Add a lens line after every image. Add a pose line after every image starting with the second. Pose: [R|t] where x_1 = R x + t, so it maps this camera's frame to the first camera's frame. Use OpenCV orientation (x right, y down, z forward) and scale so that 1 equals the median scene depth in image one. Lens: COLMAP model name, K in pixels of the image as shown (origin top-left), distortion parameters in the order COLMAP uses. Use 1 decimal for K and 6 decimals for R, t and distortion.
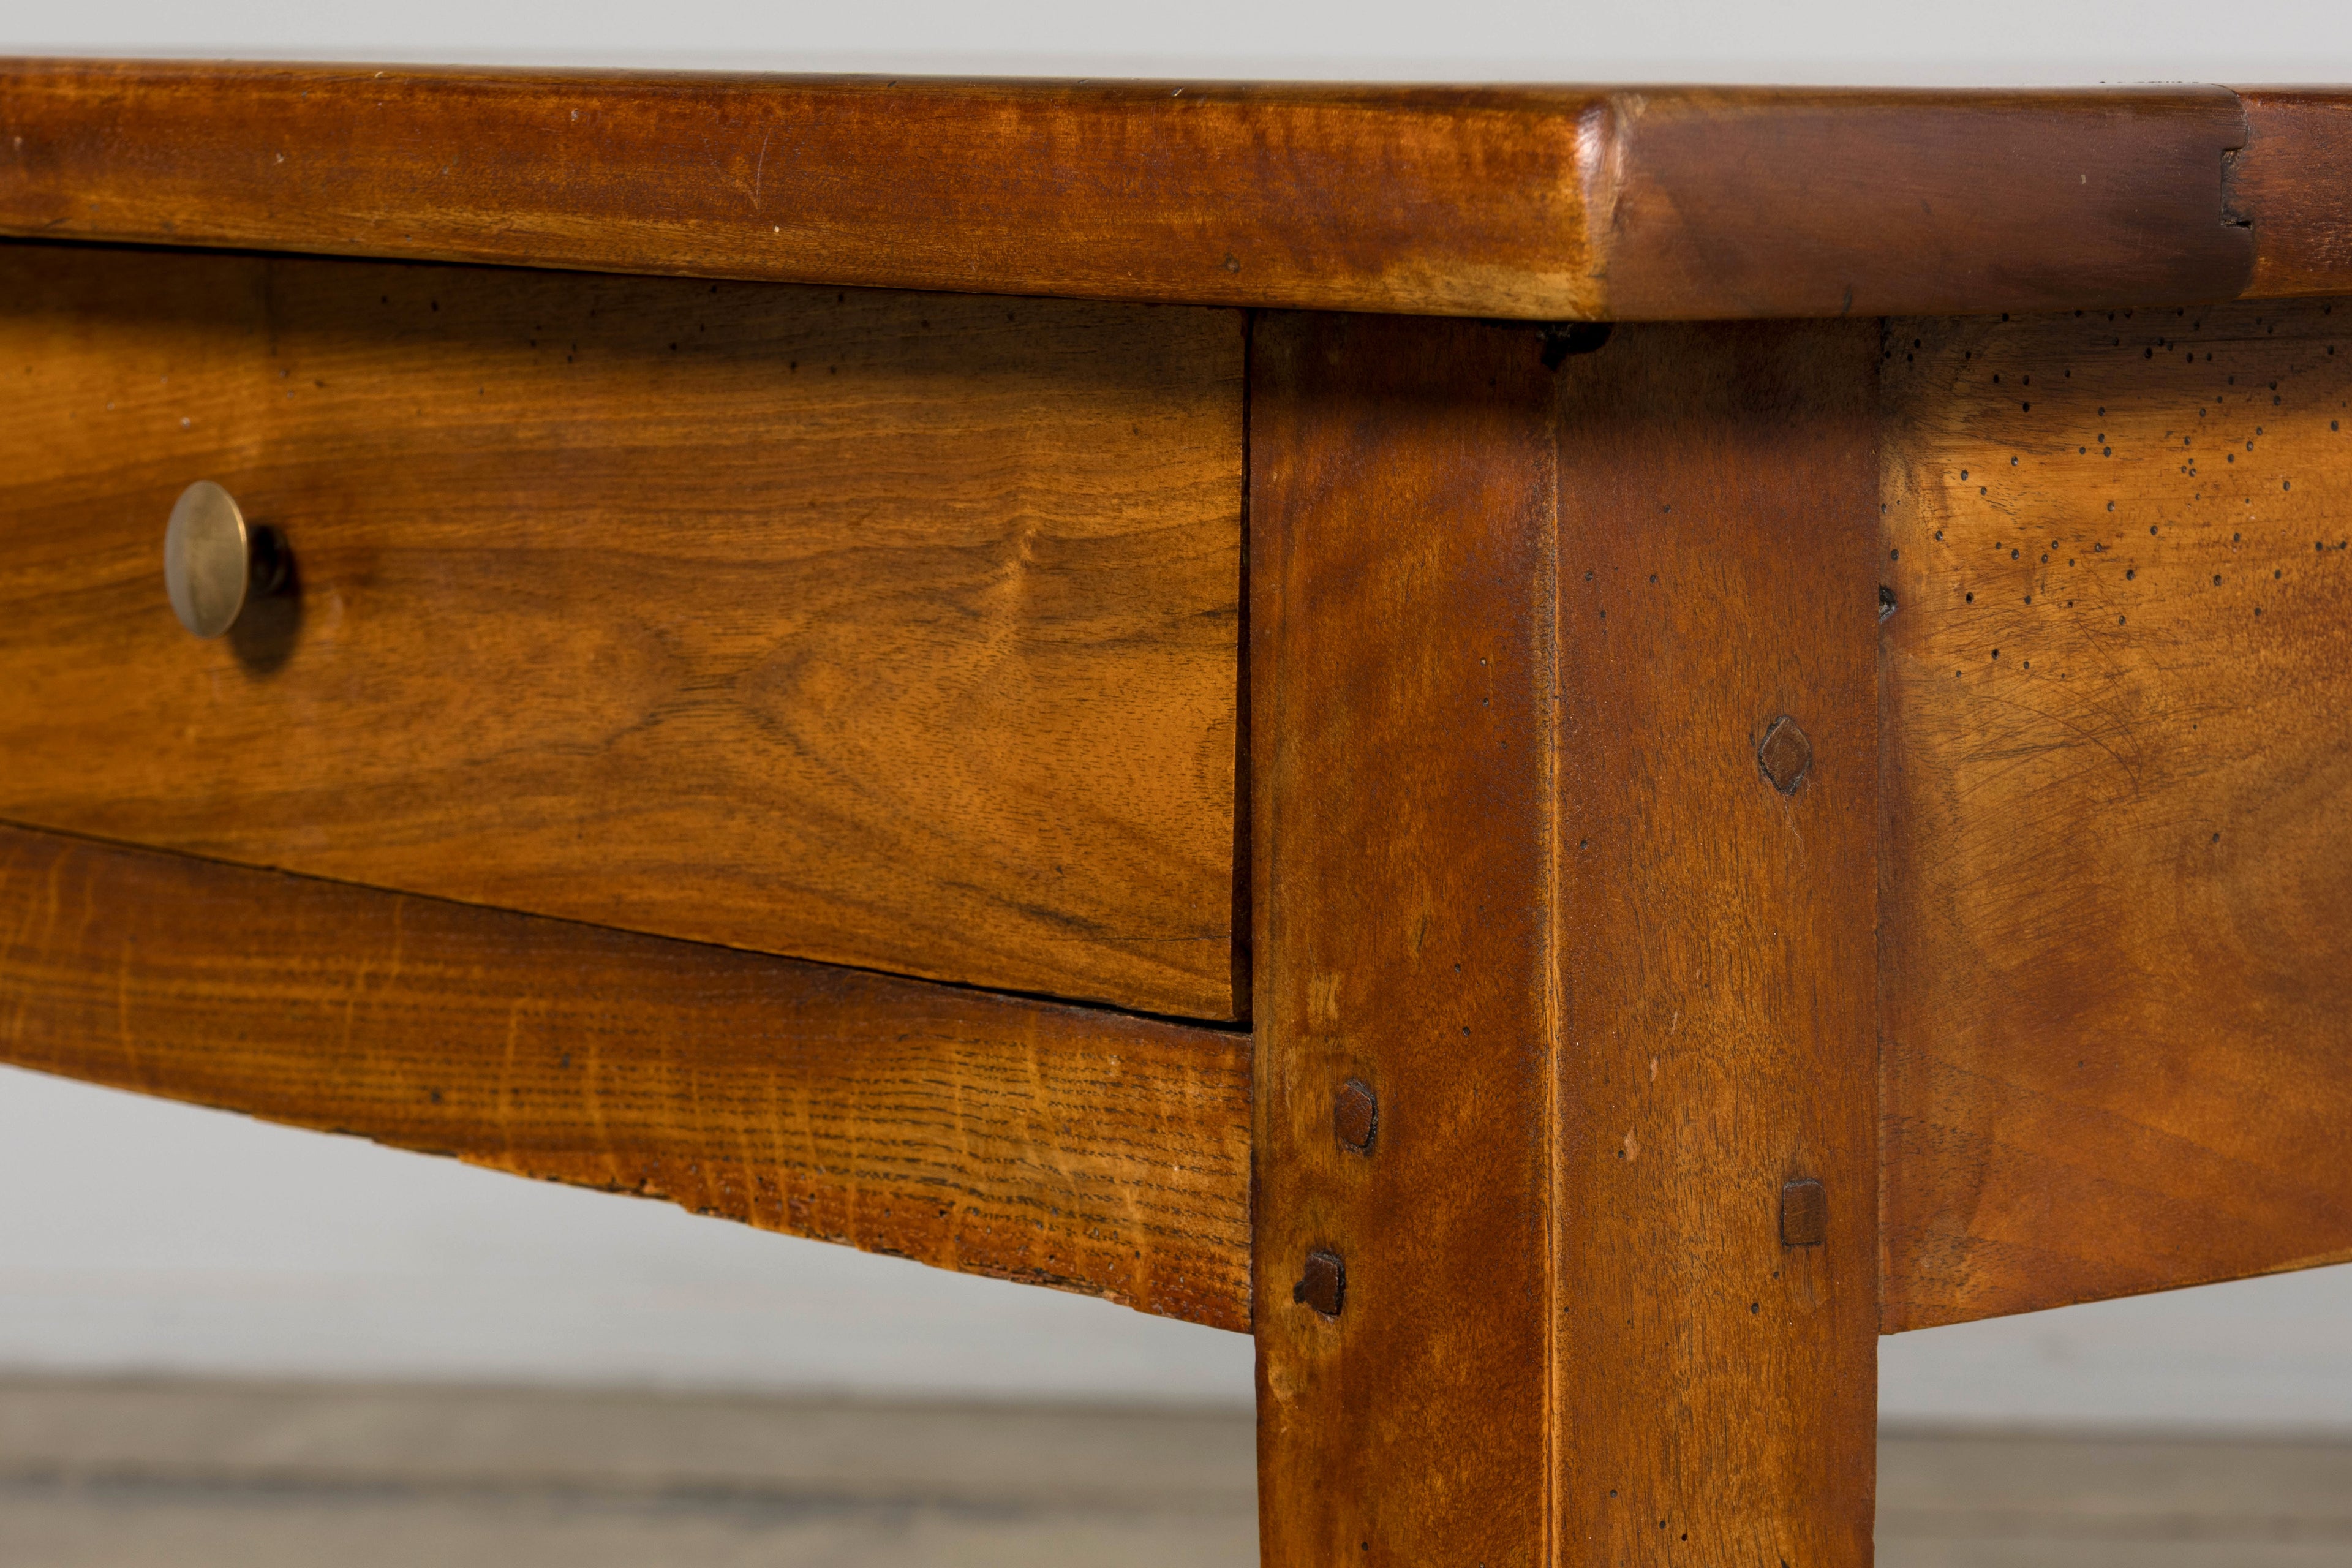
lens RADIAL K [[8074.0, 0, 1186.2], [0, 8074.0, 797.7], [0, 0, 1]] dist [-0.030302, 0.000000]
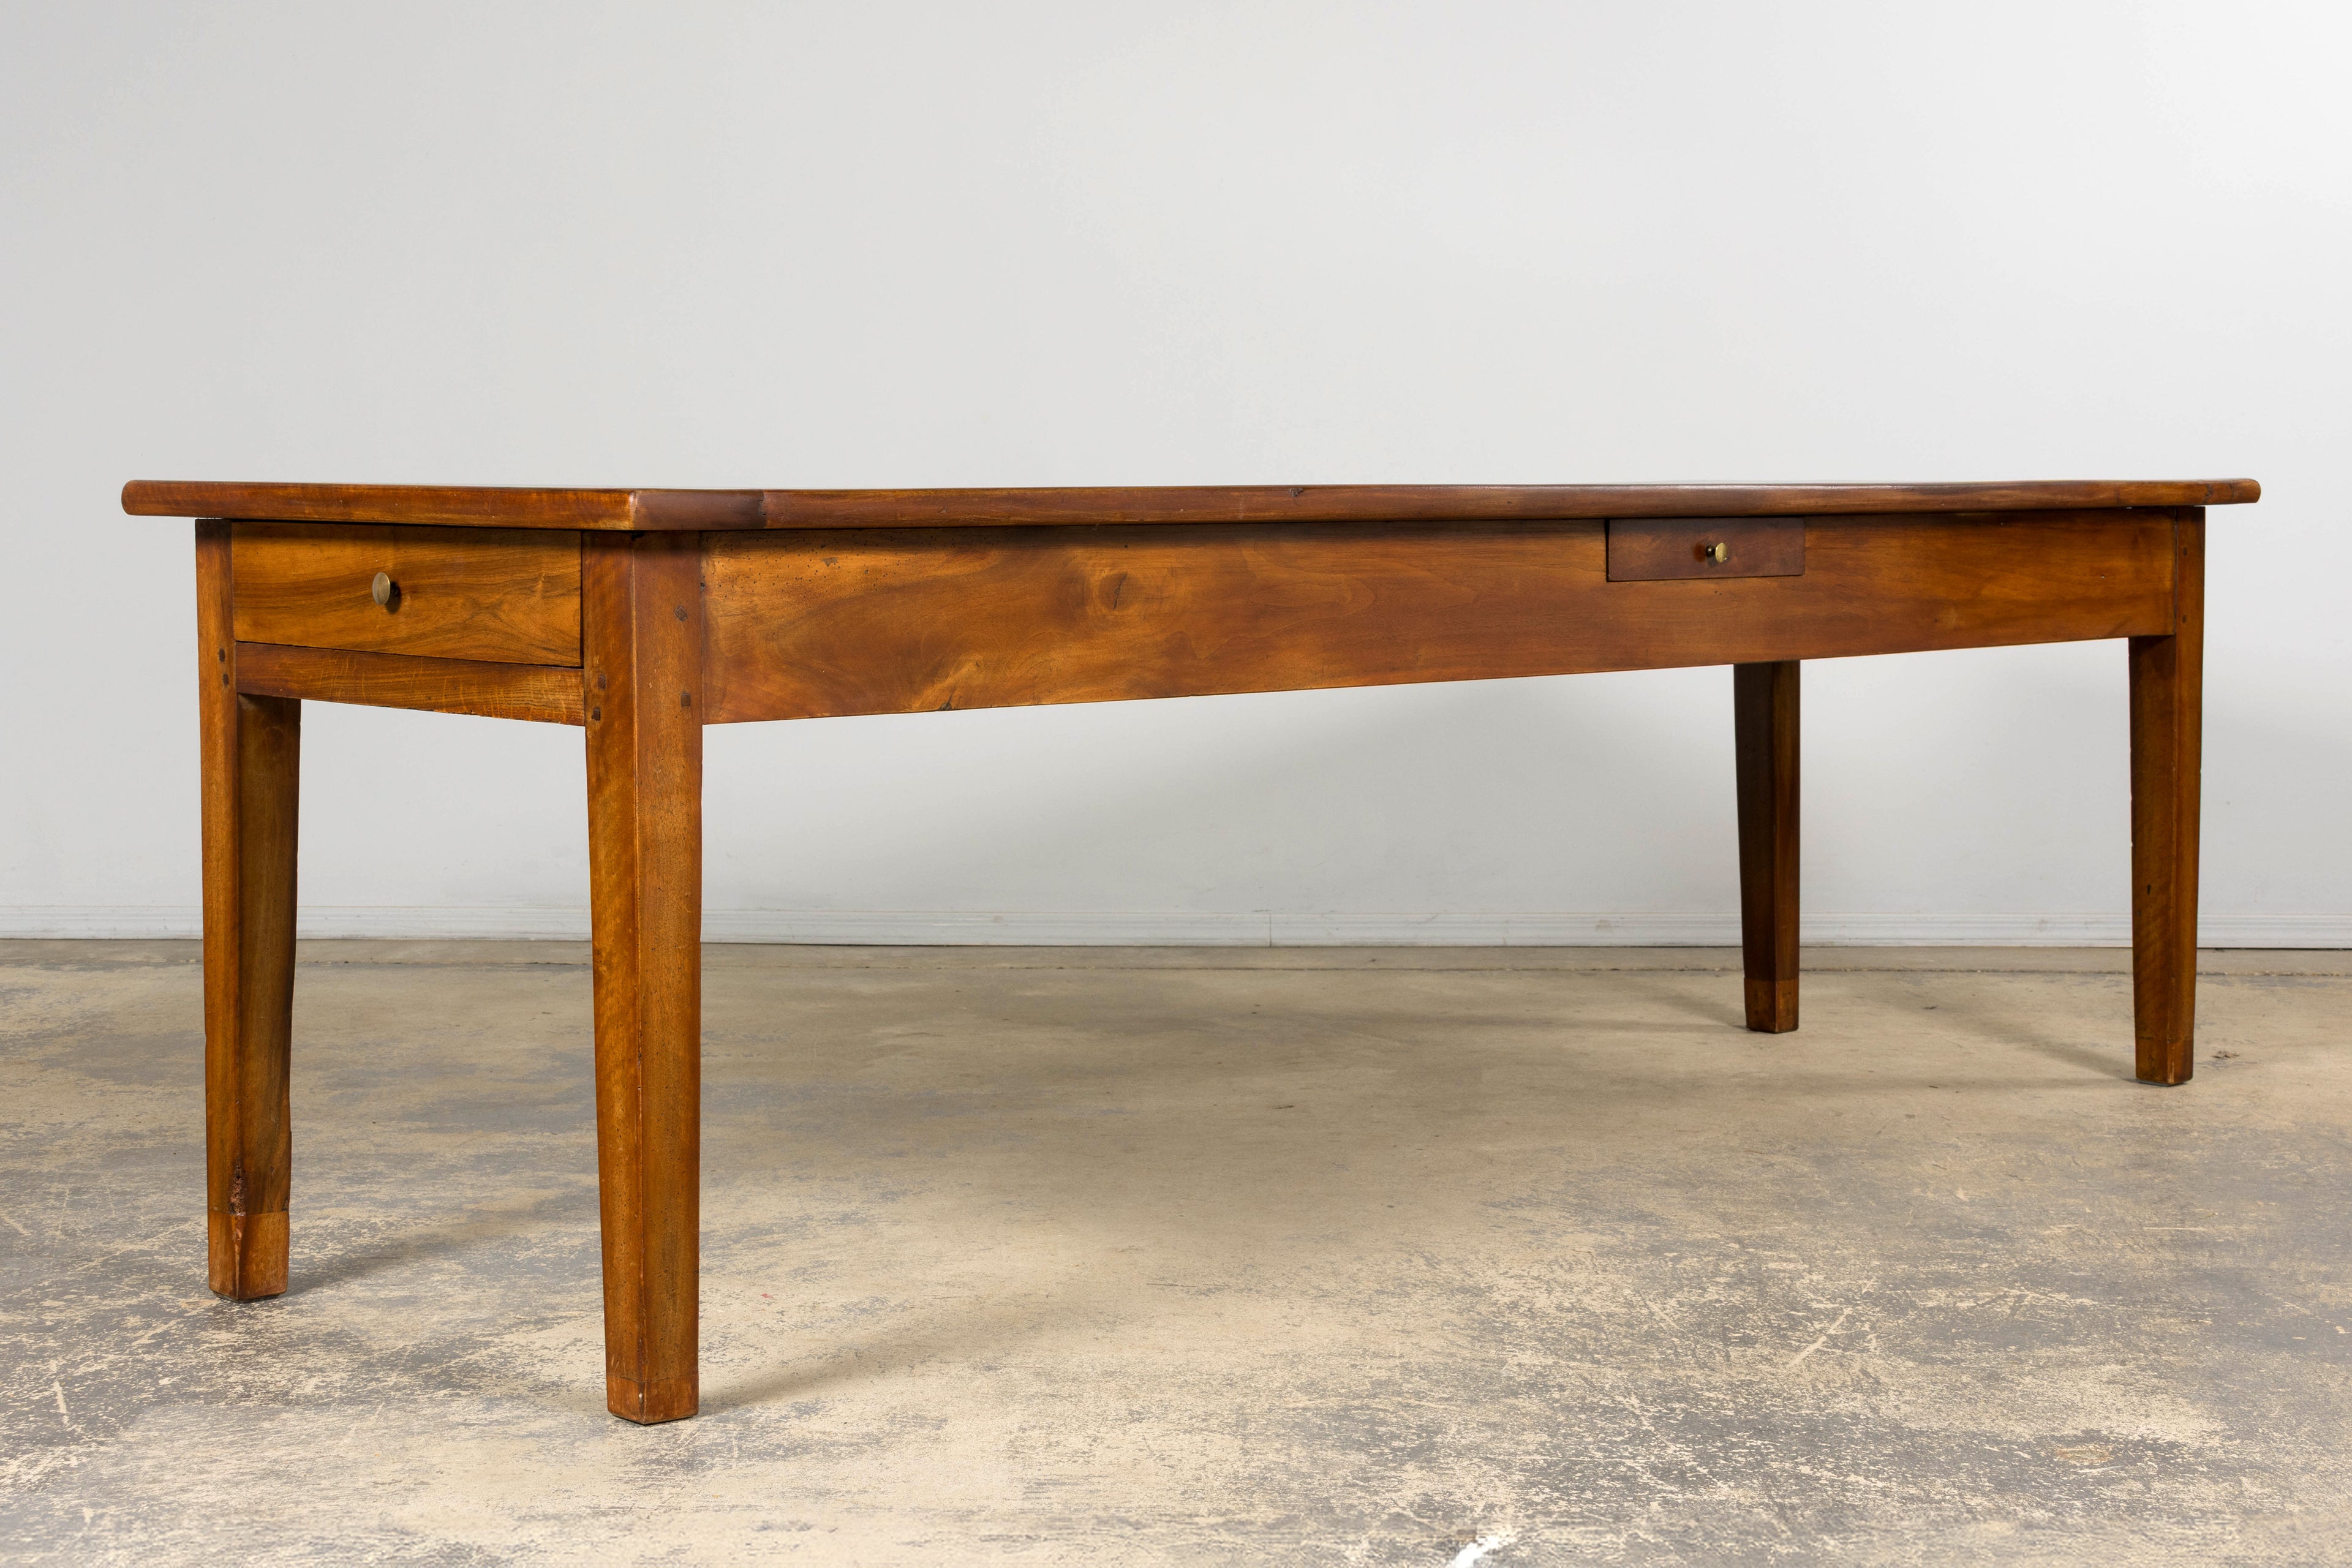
lens RADIAL K [[3525.6, 0, 1130.2], [0, 3525.6, 731.6], [0, 0, 1]] dist [-0.015924, 0.000000]
pose [[0.995660, -0.003490, 0.092995, 0.146524], [0.005724, 0.999701, -0.023765, 0.124795], [-0.092884, 0.024194, 0.995383, -1.298211]]
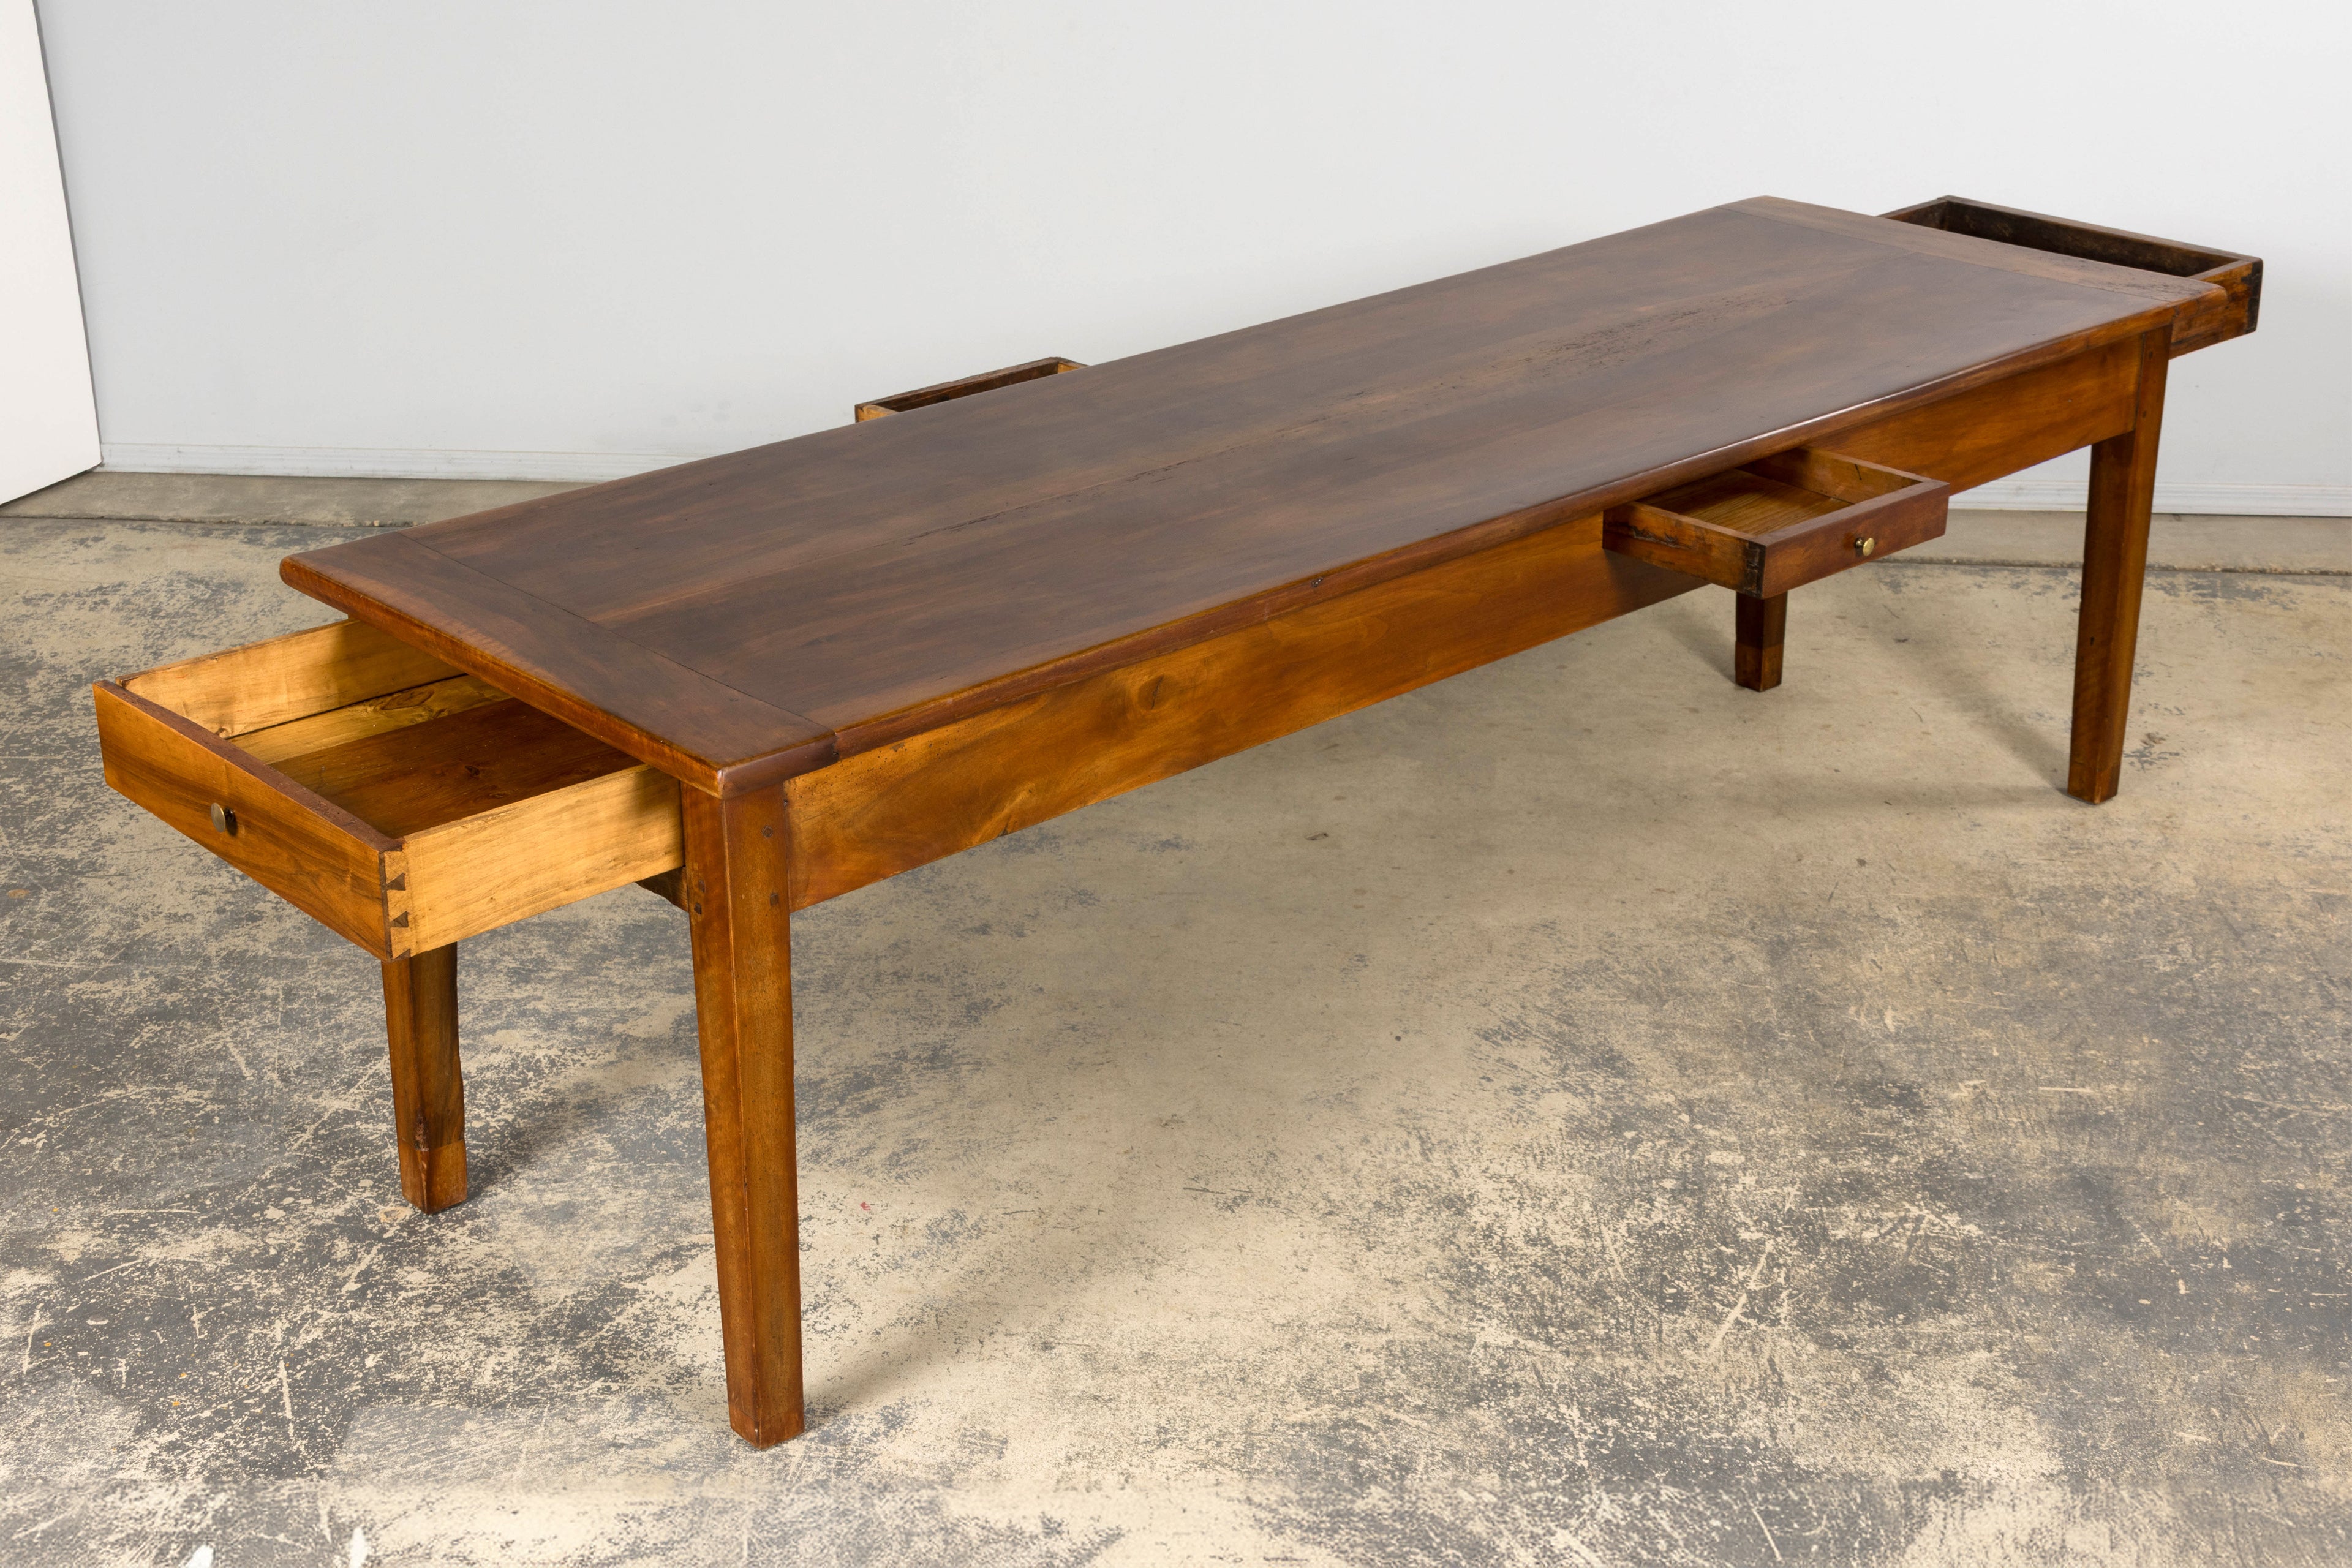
lens RADIAL K [[3141.9, 0, 1144.8], [0, 3141.9, 793.3], [0, 0, 1]] dist [0.000222, 0.000000]
pose [[0.997913, -0.021439, 0.060908, 0.207098], [0.004242, 0.963000, 0.269469, -0.650963], [-0.064432, -0.268648, 0.961081, -1.264802]]
